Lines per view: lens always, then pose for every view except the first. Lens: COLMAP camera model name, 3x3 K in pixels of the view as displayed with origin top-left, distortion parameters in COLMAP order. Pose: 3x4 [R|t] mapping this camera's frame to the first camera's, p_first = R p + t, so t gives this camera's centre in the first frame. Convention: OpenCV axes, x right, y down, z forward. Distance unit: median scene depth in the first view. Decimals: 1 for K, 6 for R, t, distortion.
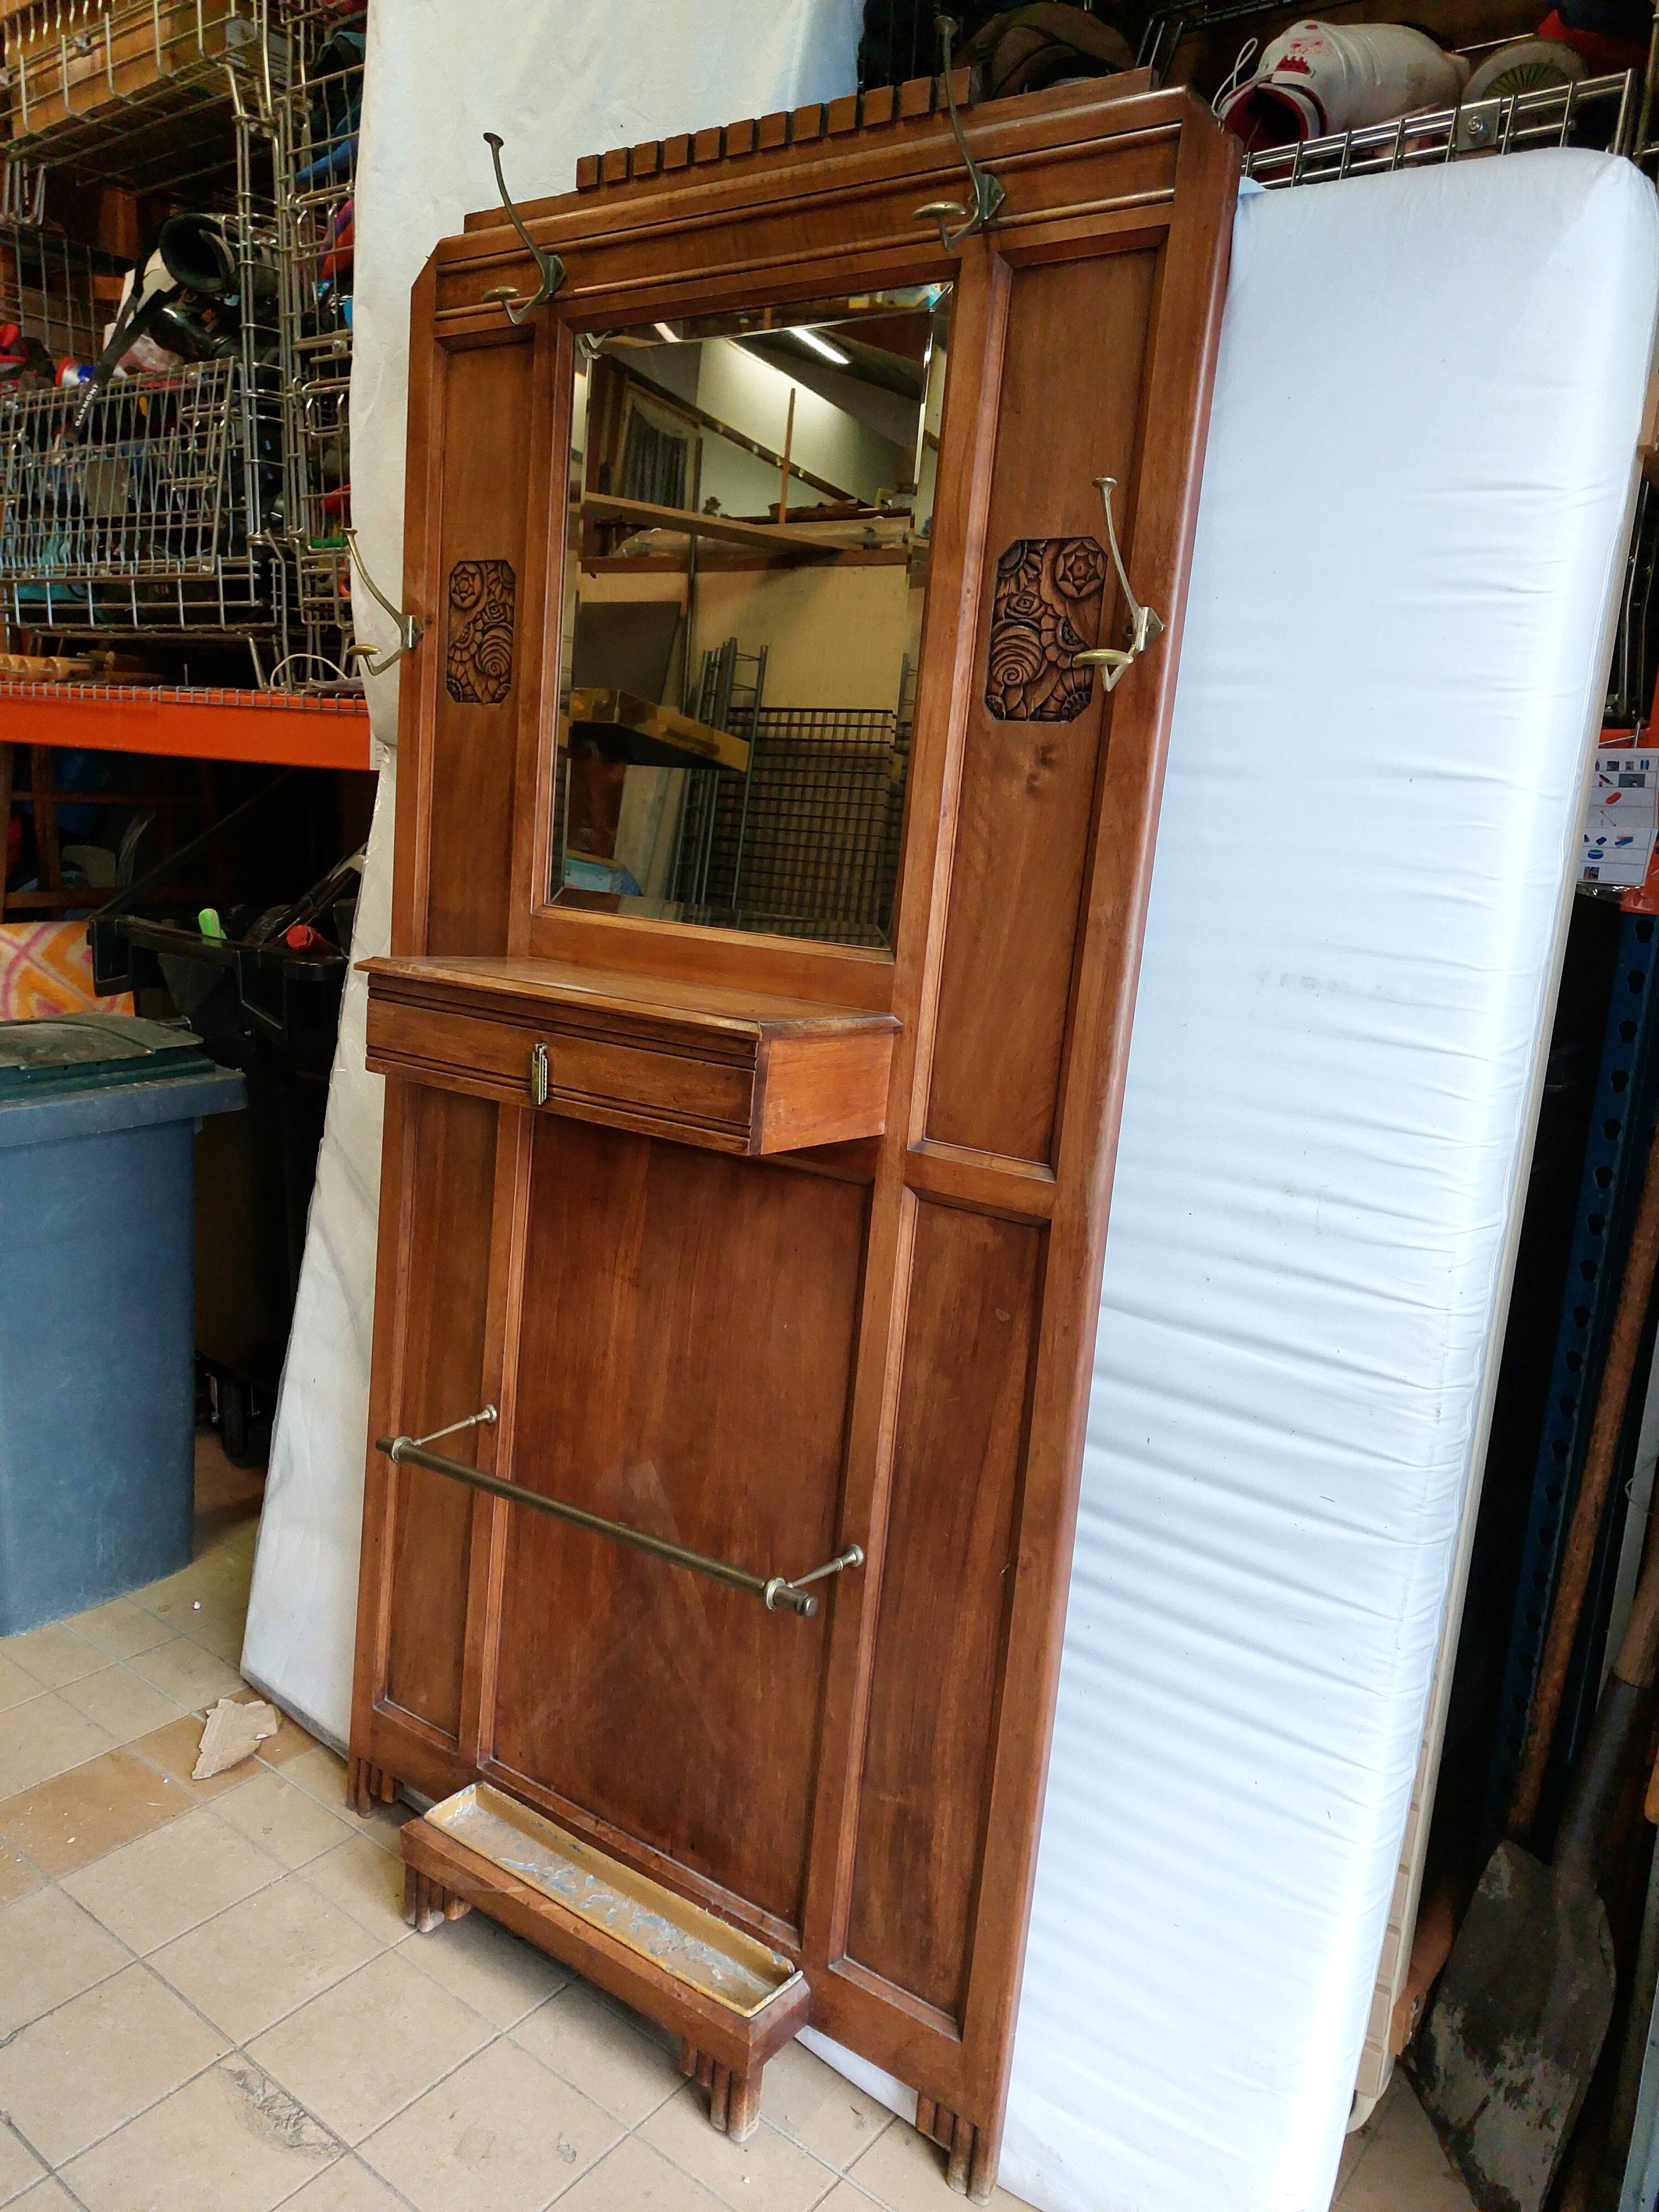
lens RADIAL K [[1574.3, 0, 845.9], [0, 1574.3, 1135.1], [0, 0, 1]] dist [0.059098, -0.050307]
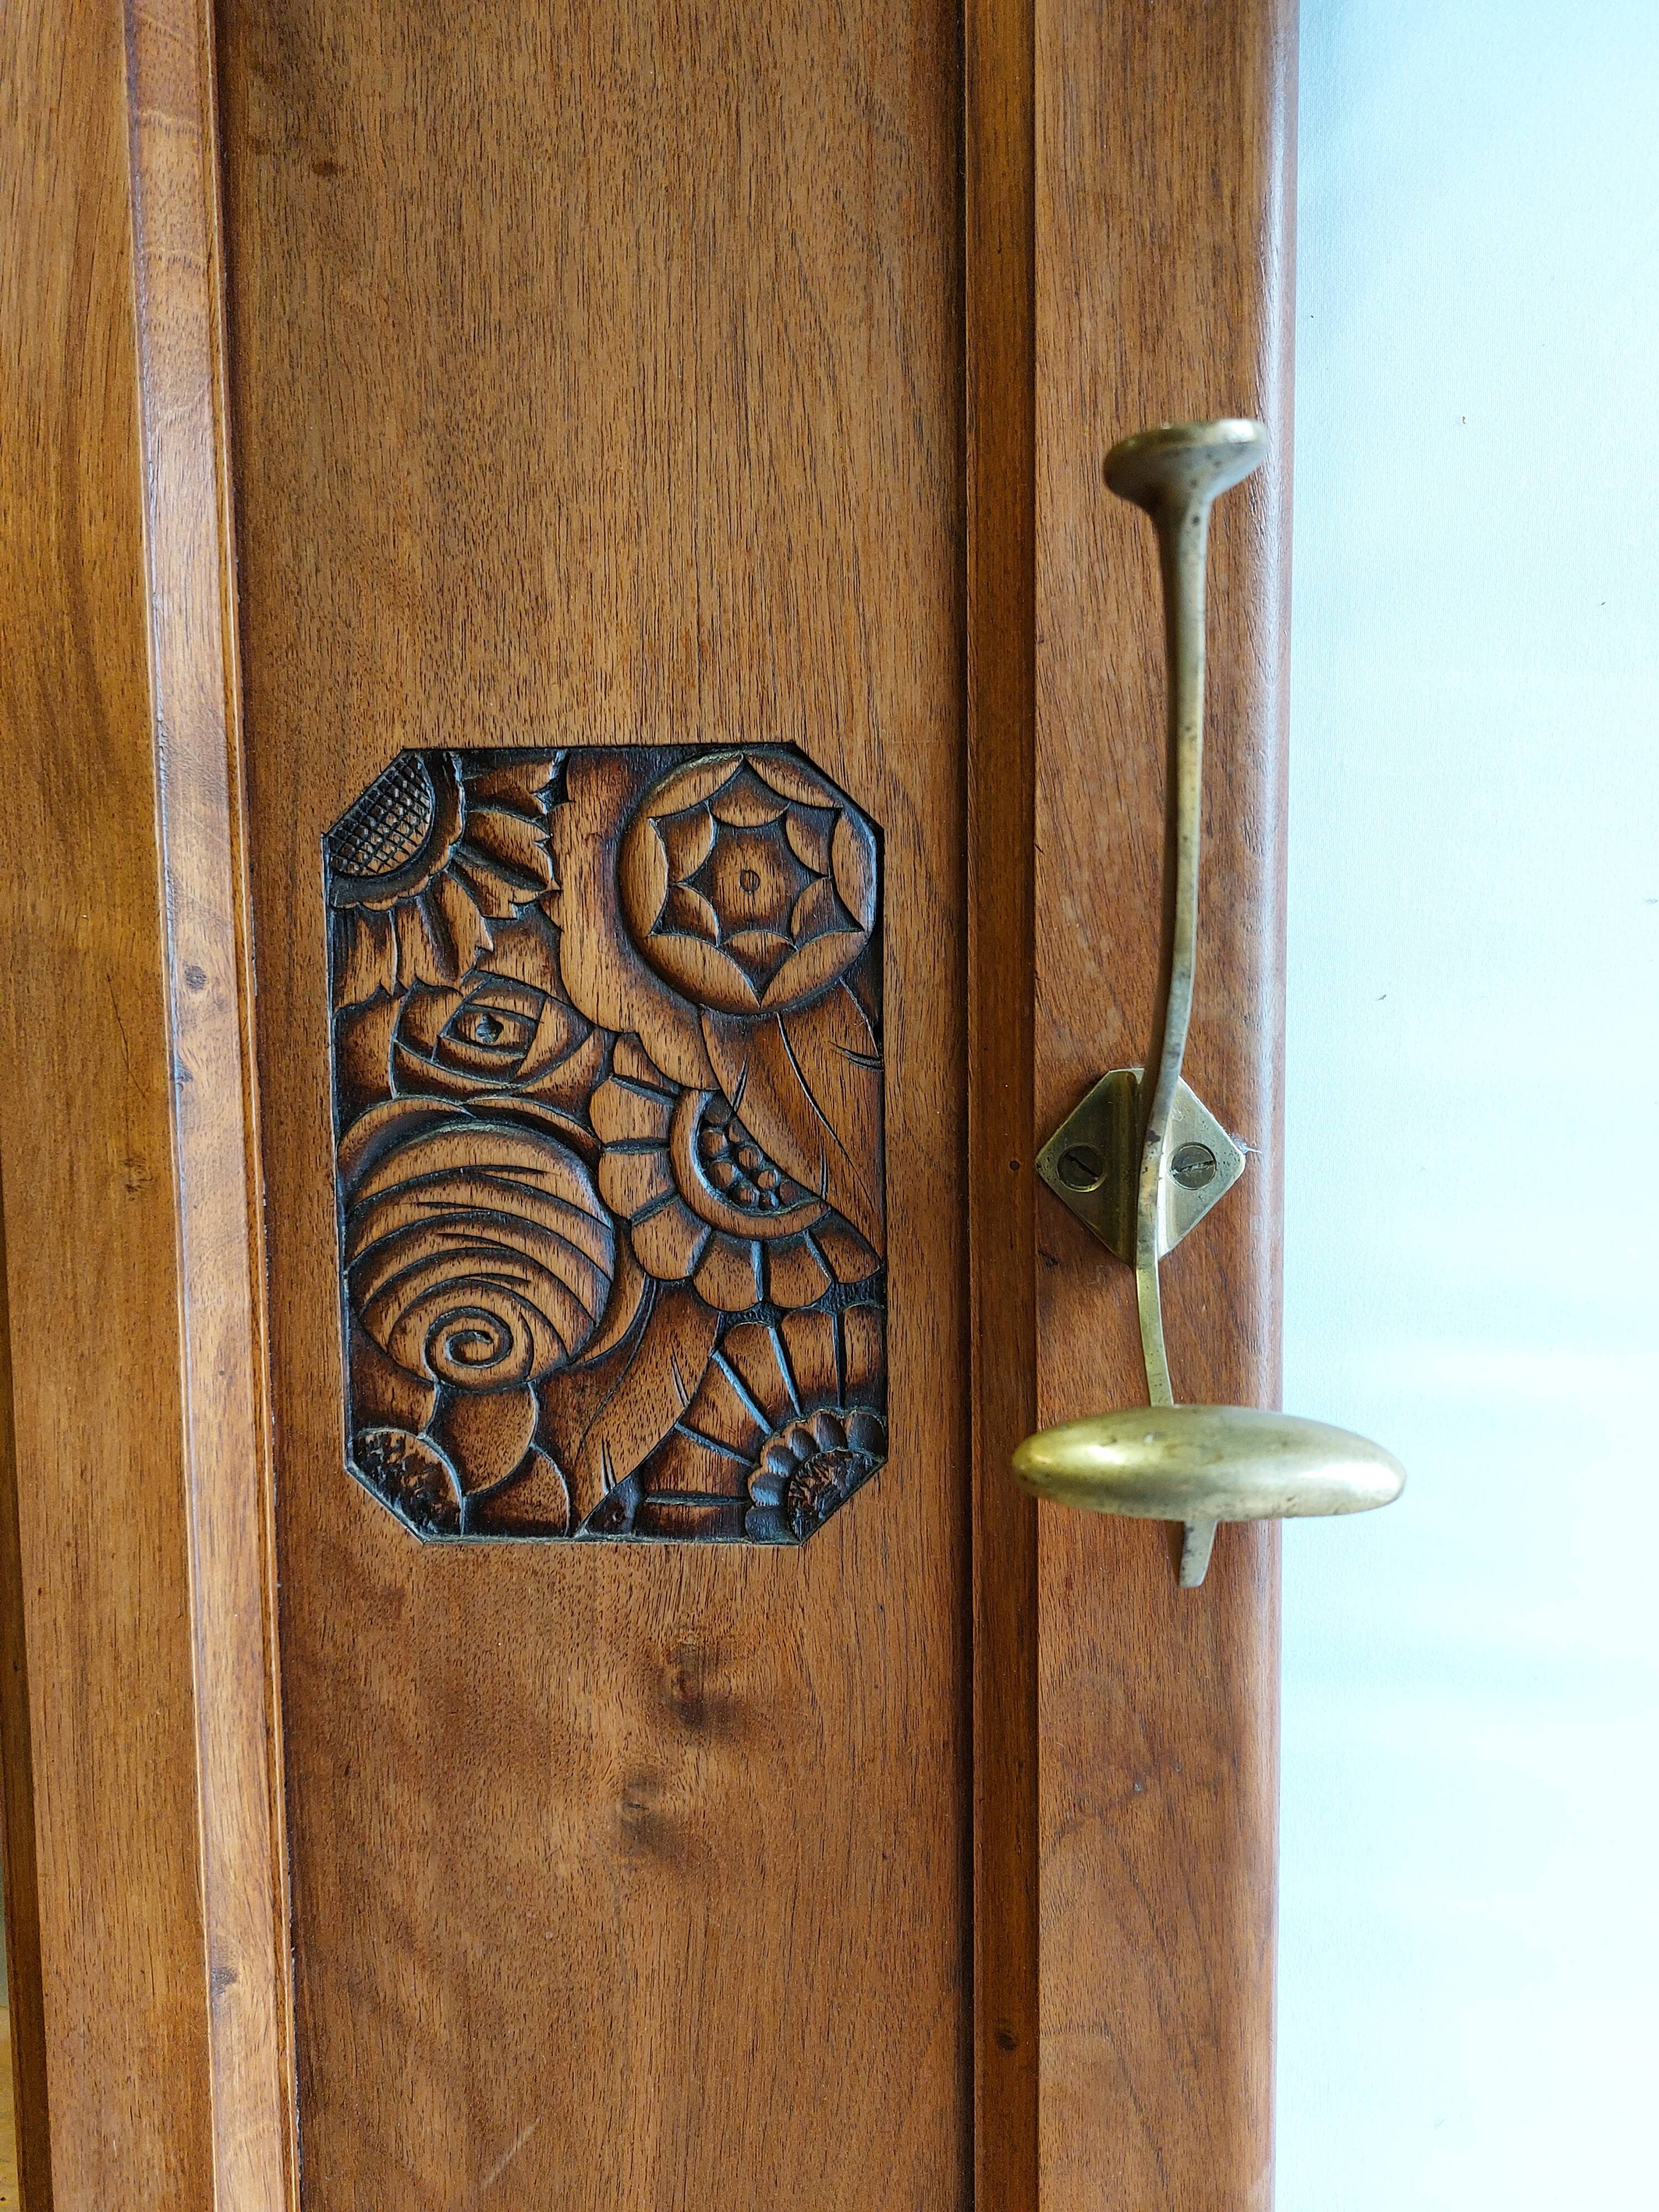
lens RADIAL K [[1574.3, 0, 841.0], [0, 1574.3, 1089.3], [0, 0, 1]] dist [0.059098, -0.050307]
pose [[0.853145, -0.138506, 0.502952, 0.038545], [0.175314, 0.984160, -0.026357, -0.279432], [-0.491334, 0.110661, 0.863913, 0.704516]]
